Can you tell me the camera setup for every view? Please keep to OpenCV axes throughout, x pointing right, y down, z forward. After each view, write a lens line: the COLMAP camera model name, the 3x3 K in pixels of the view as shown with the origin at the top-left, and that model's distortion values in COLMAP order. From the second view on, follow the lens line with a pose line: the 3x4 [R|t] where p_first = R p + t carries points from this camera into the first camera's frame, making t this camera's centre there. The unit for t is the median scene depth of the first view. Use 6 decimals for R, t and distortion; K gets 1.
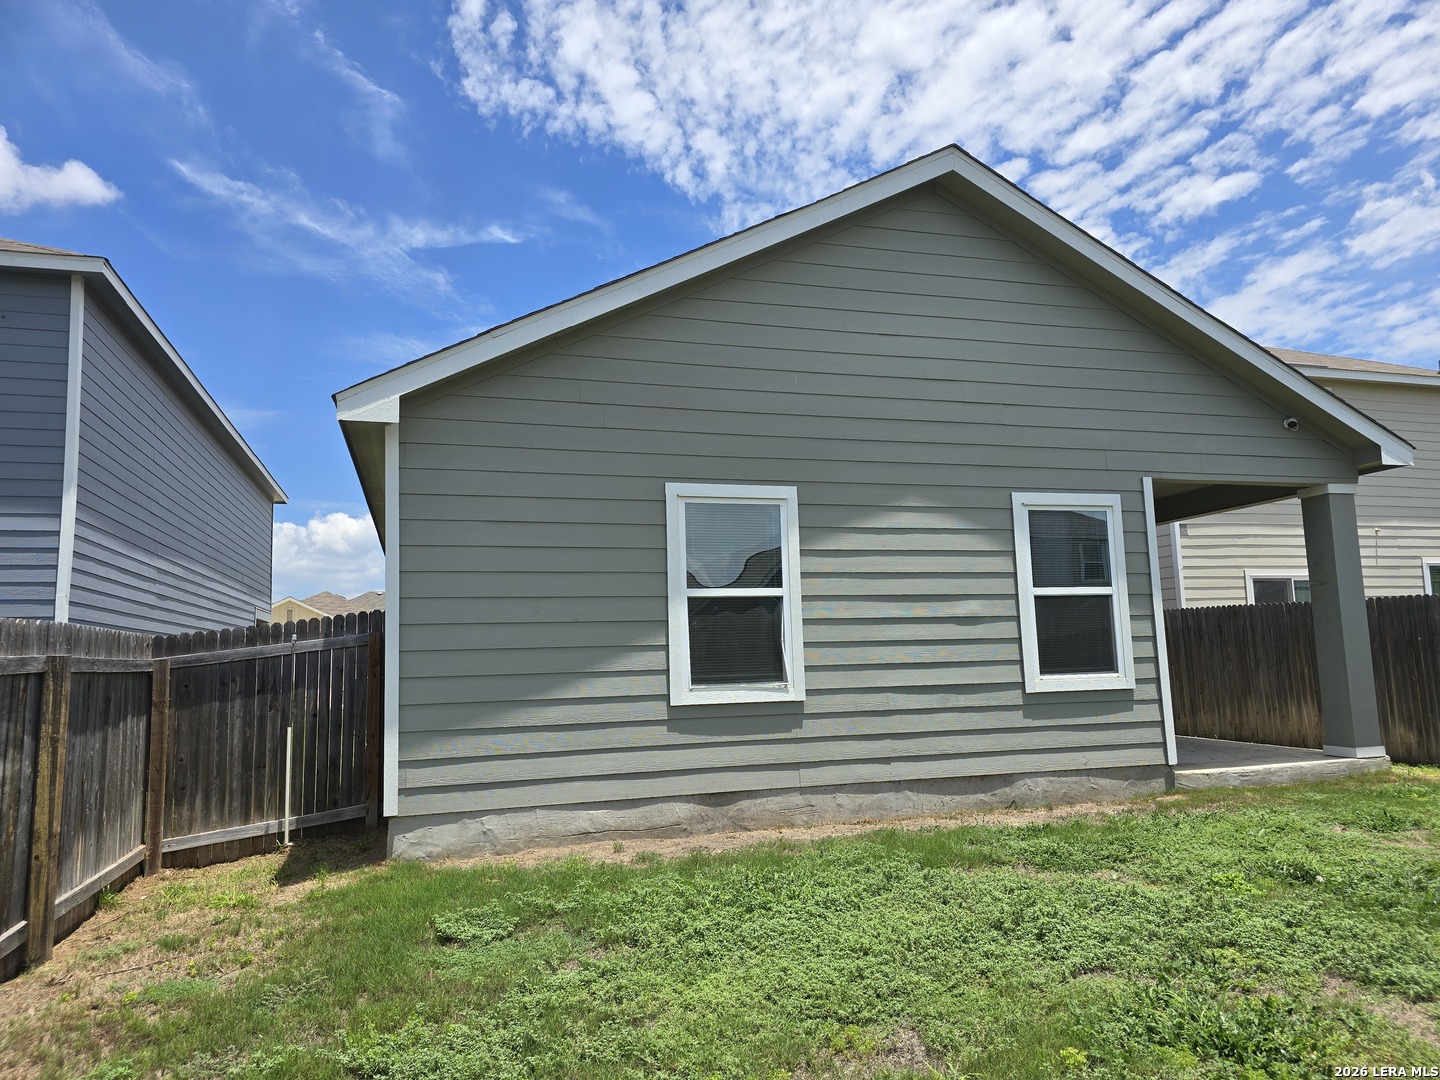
lens RADIAL K [[966.1, 0, 716.9], [0, 966.1, 553.9], [0, 0, 1]] dist [0.045644, -0.043527]
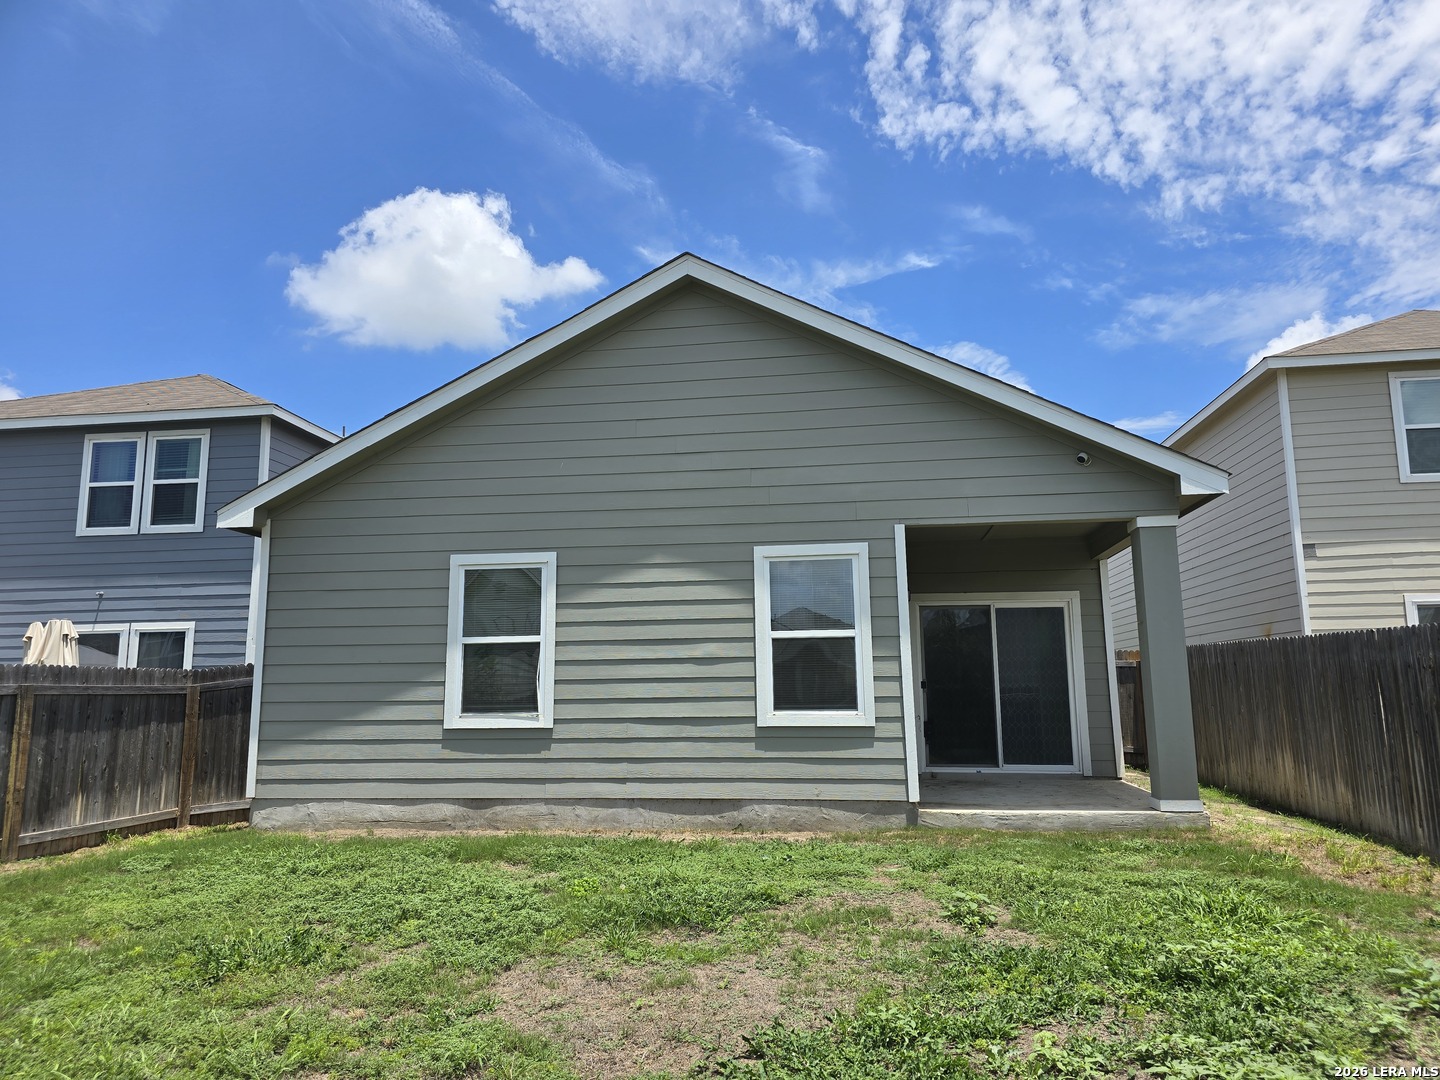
lens RADIAL K [[963.3, 0, 727.3], [0, 963.3, 540.2], [0, 0, 1]] dist [0.073305, -0.069574]
pose [[0.907265, -0.045293, -0.418114, 0.752489], [0.030643, 0.998661, -0.041690, -0.025432], [0.419442, 0.025011, 0.907438, -0.026783]]
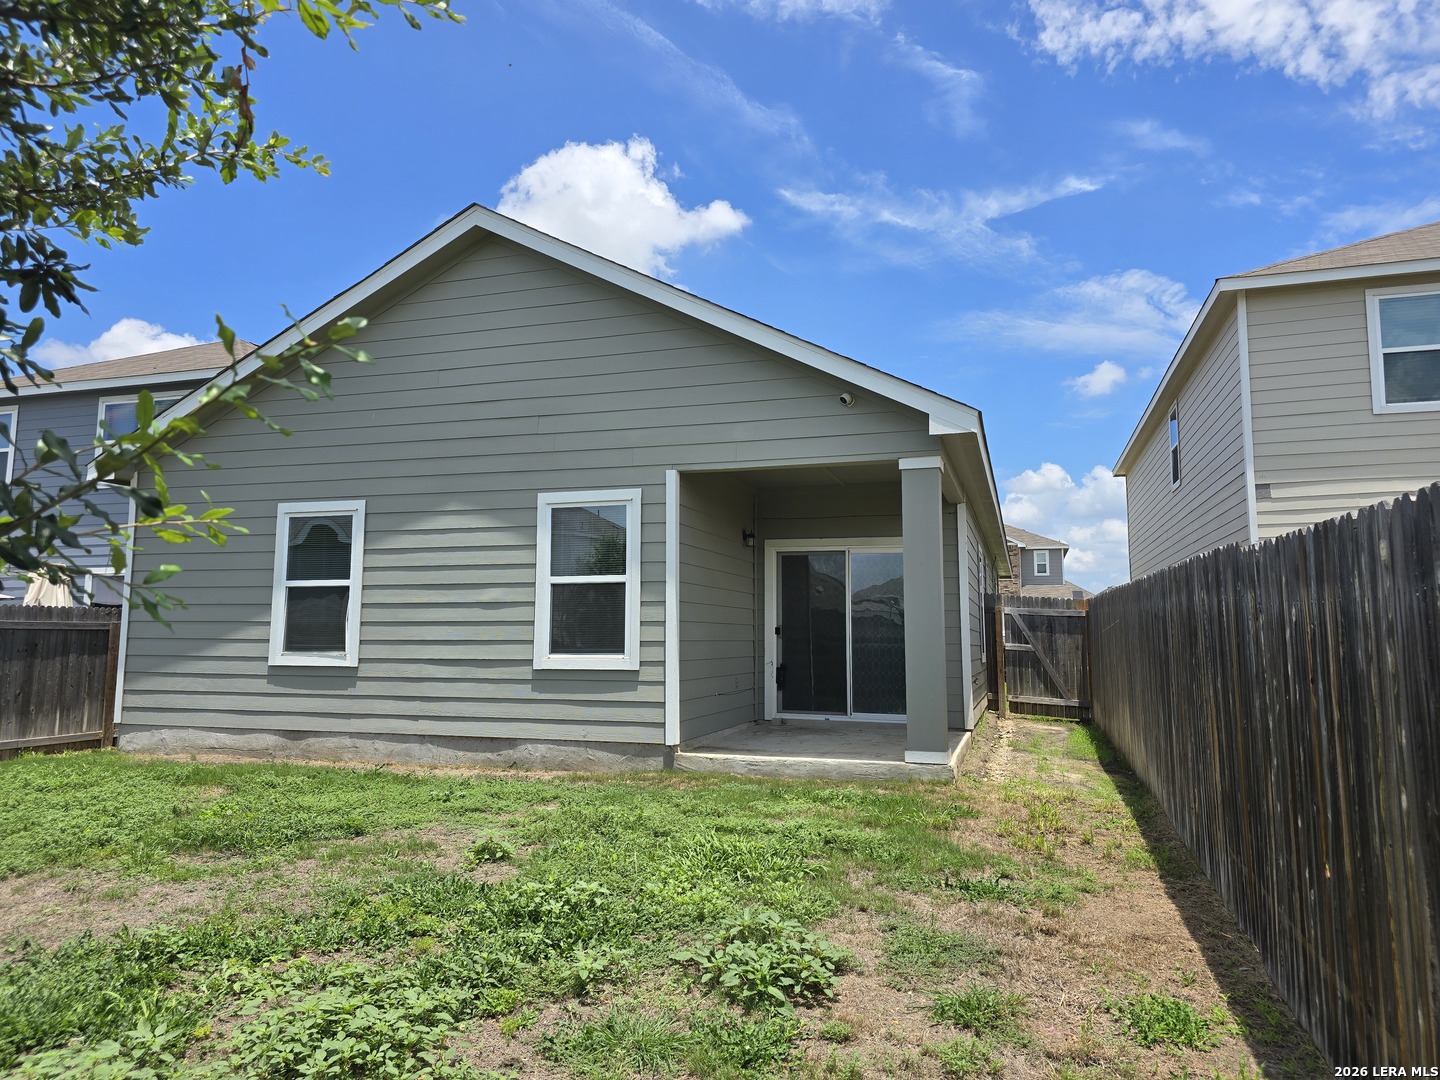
lens RADIAL K [[966.6, 0, 713.5], [0, 966.6, 527.0], [0, 0, 1]] dist [0.055833, -0.039868]
pose [[0.824589, -0.030945, -0.564886, 1.131094], [0.033556, 0.999420, -0.005767, -0.010340], [0.564736, -0.014200, 0.825149, 0.178215]]
